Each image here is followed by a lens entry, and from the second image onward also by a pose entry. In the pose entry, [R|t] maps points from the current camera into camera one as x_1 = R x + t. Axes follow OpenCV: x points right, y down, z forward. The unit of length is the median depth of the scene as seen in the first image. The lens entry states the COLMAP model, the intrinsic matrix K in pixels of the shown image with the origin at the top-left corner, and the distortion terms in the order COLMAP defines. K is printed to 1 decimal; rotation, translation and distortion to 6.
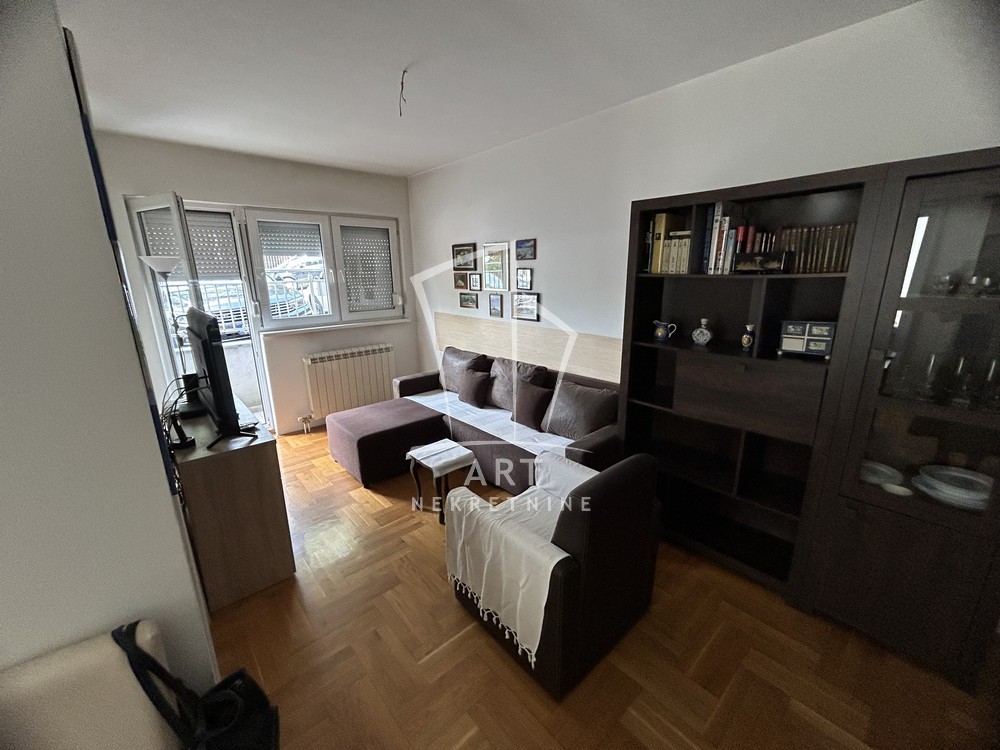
lens RADIAL K [[404.4, 0, 495.1], [0, 404.4, 376.4], [0, 0, 1]] dist [-0.000485, 0.000082]
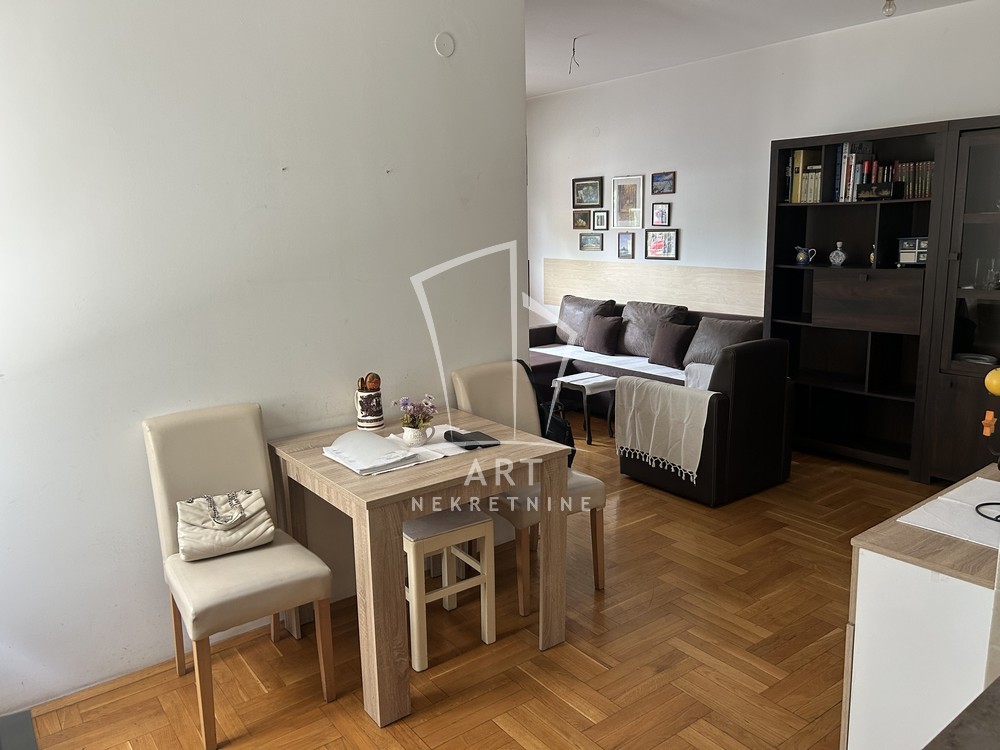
lens RADIAL K [[748.8, 0, 495.2], [0, 748.8, 366.2], [0, 0, 1]] dist [0.038567, -0.012995]
pose [[0.996944, 0.005861, -0.077898, -0.261888], [-0.010721, 0.998011, -0.062121, 0.331862], [0.077379, 0.062767, 0.995024, -1.103575]]
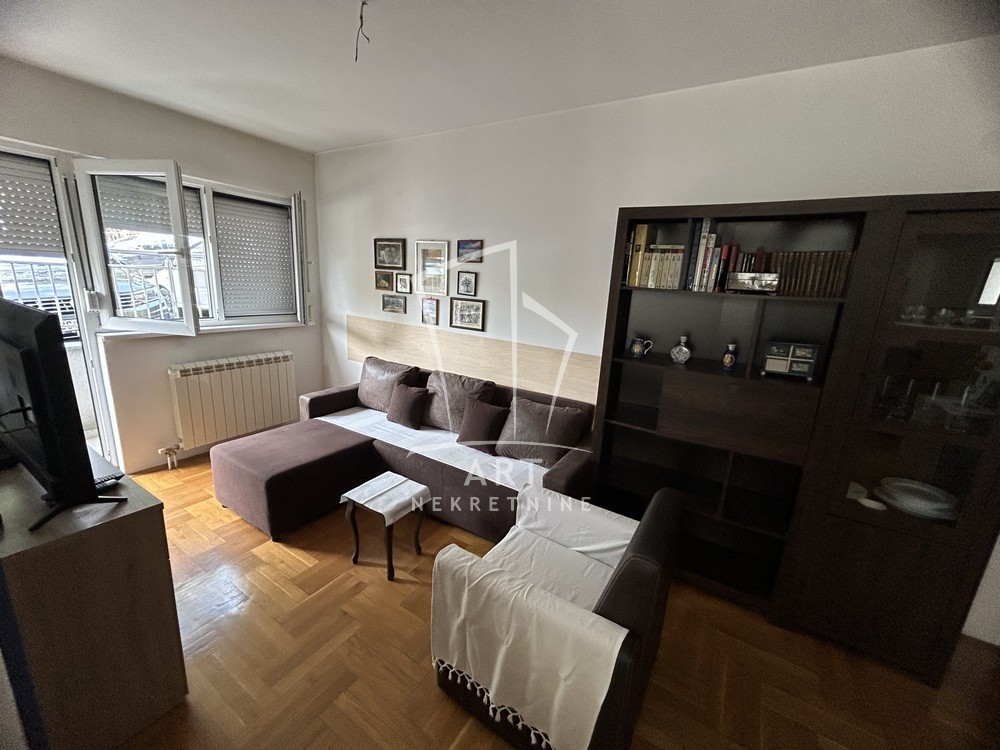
lens RADIAL K [[404.4, 0, 497.2], [0, 404.4, 376.5], [0, 0, 1]] dist [-0.000485, 0.000082]
pose [[0.957686, -0.000254, 0.287816, -0.188484], [0.004502, 0.999890, -0.014098, -0.033014], [-0.287781, 0.014797, 0.957582, 0.191350]]
